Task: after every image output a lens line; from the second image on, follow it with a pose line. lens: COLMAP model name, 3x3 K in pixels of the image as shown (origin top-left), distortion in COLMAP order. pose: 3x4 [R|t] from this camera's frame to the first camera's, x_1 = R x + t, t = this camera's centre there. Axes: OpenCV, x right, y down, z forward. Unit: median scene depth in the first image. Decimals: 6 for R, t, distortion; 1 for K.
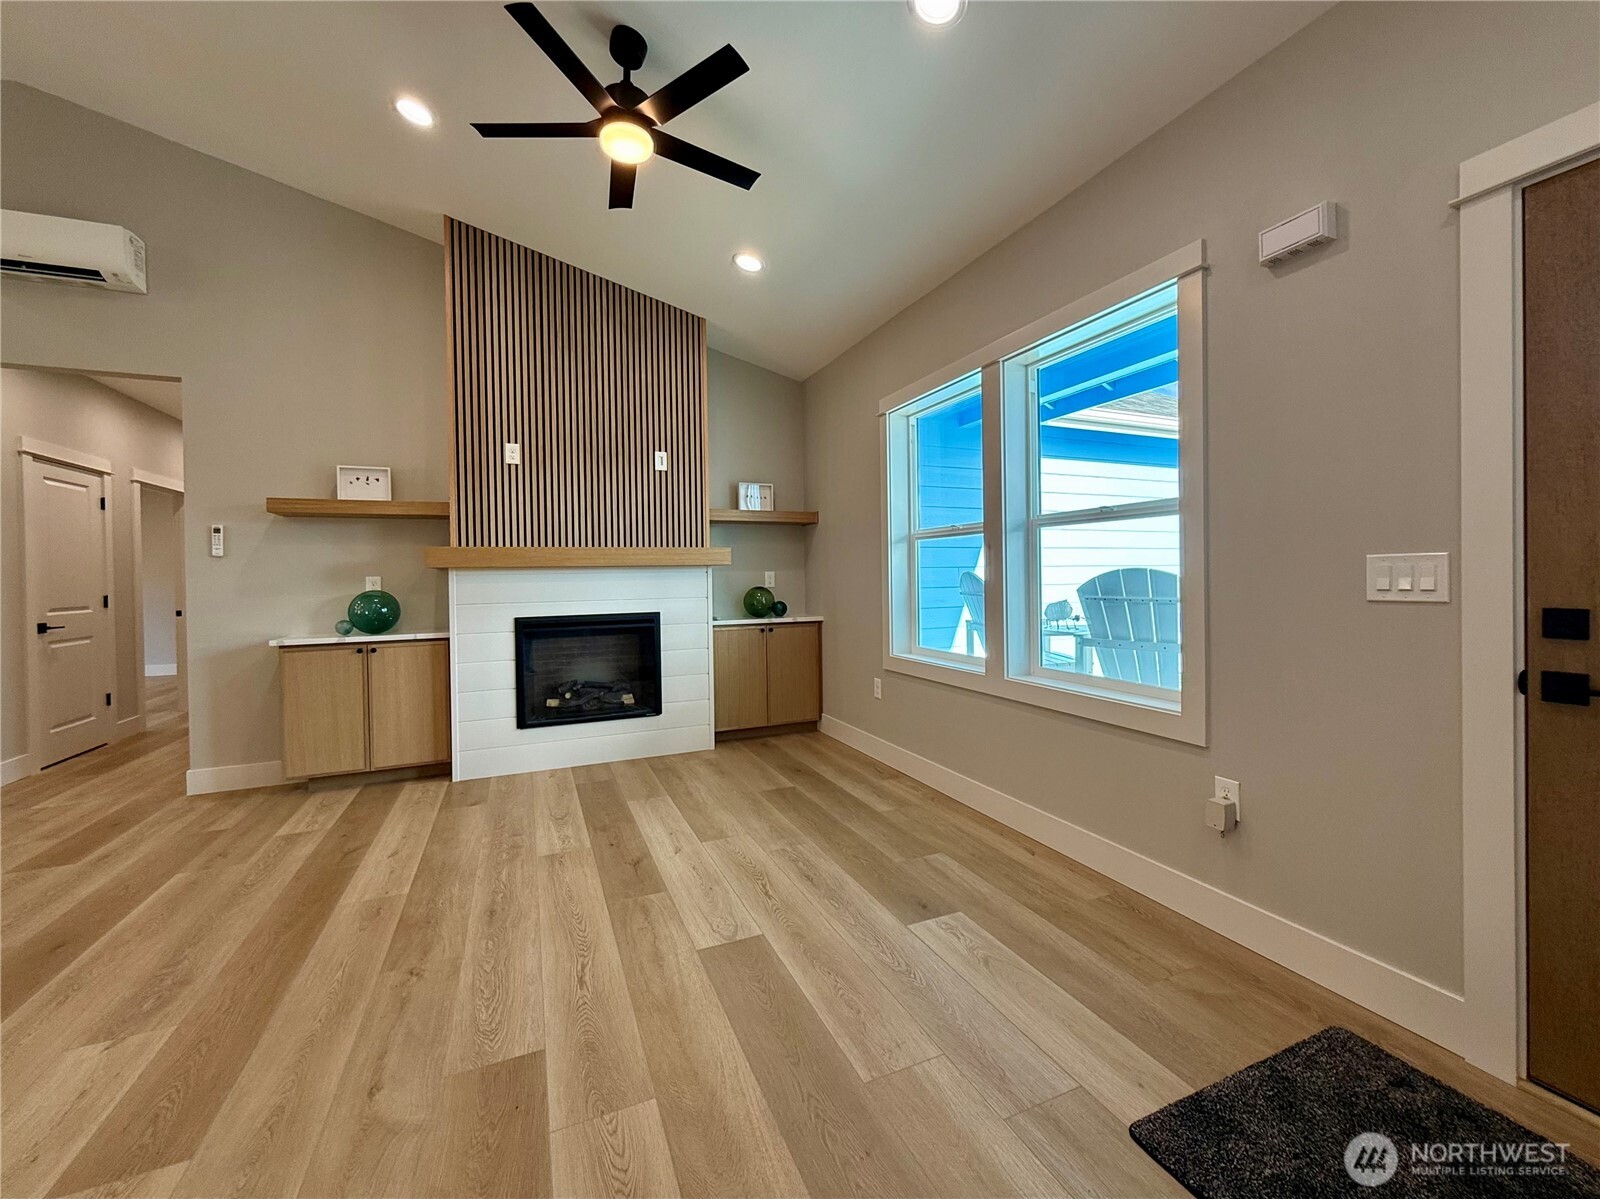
lens RADIAL K [[644.9, 0, 822.1], [0, 644.9, 583.0], [0, 0, 1]] dist [-0.000927, 0.001214]
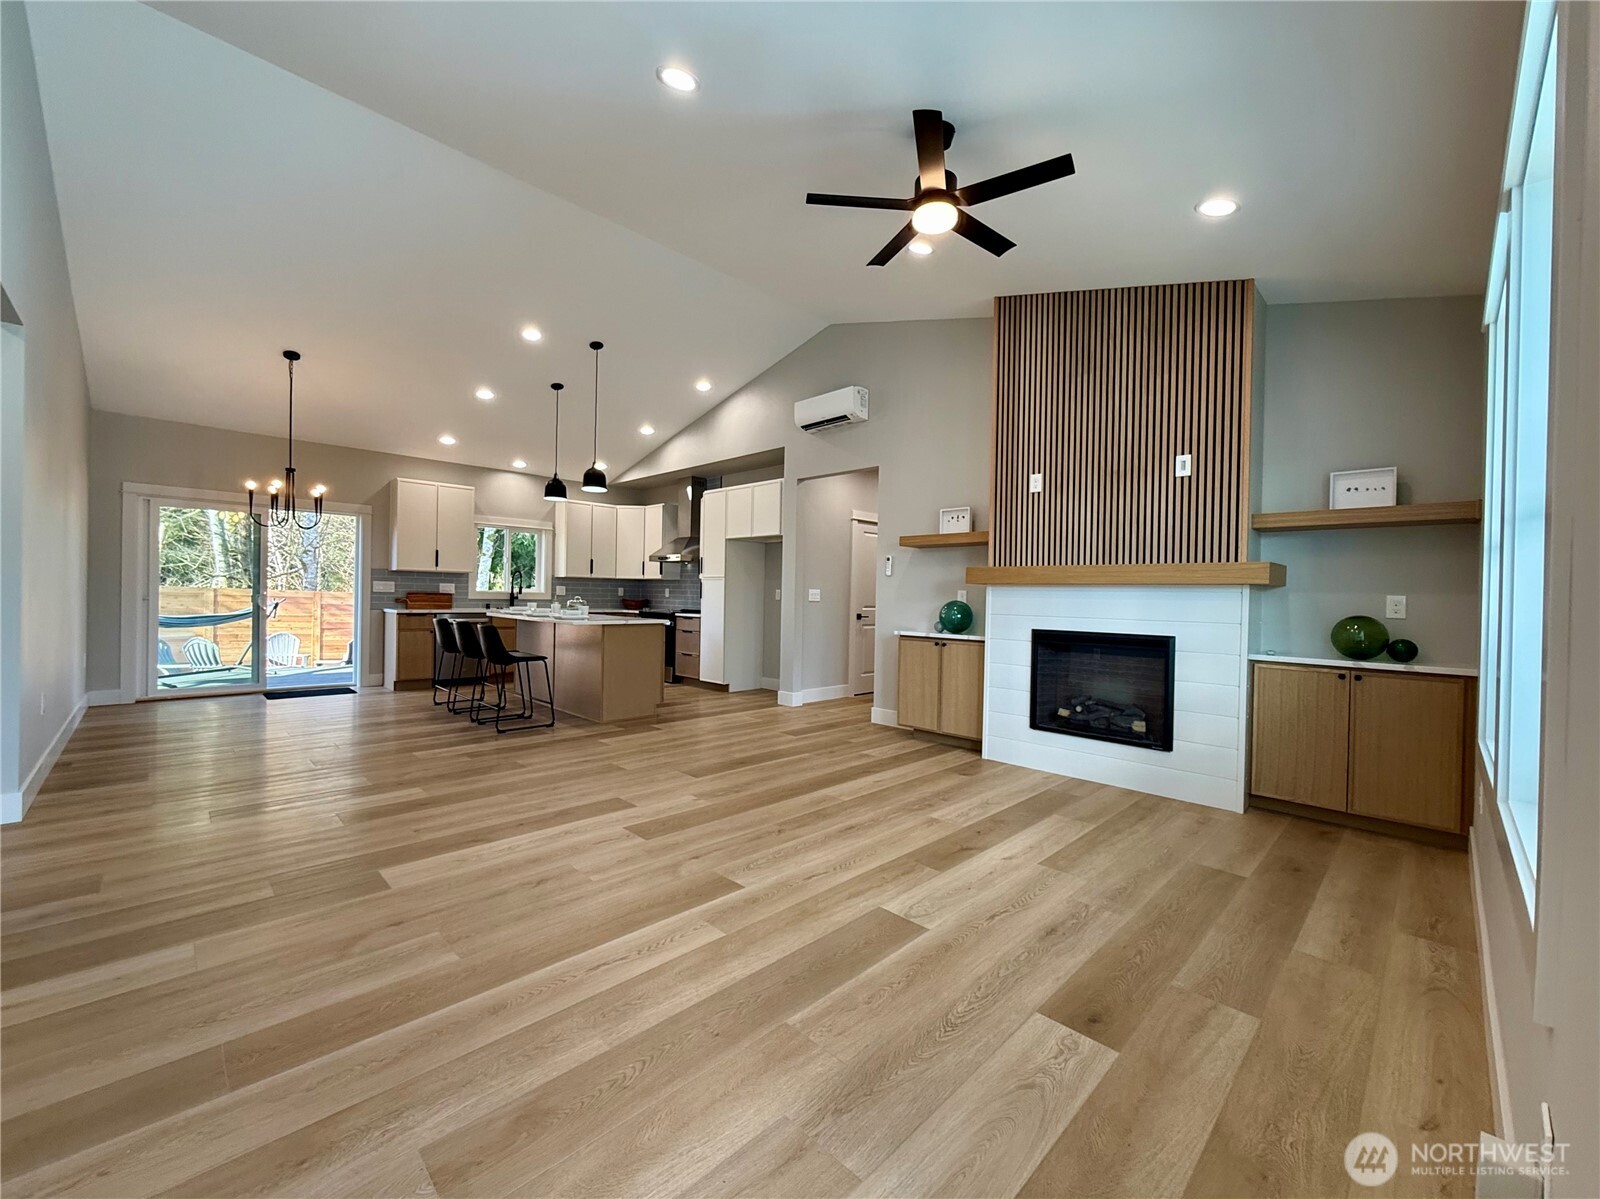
lens RADIAL K [[644.9, 0, 804.3], [0, 644.9, 602.5], [0, 0, 1]] dist [-0.000927, 0.001214]
pose [[0.363939, 0.033216, -0.930830, 0.447749], [-0.036819, 0.999096, 0.021256, -0.001807], [0.930695, 0.026537, 0.364833, 0.232002]]
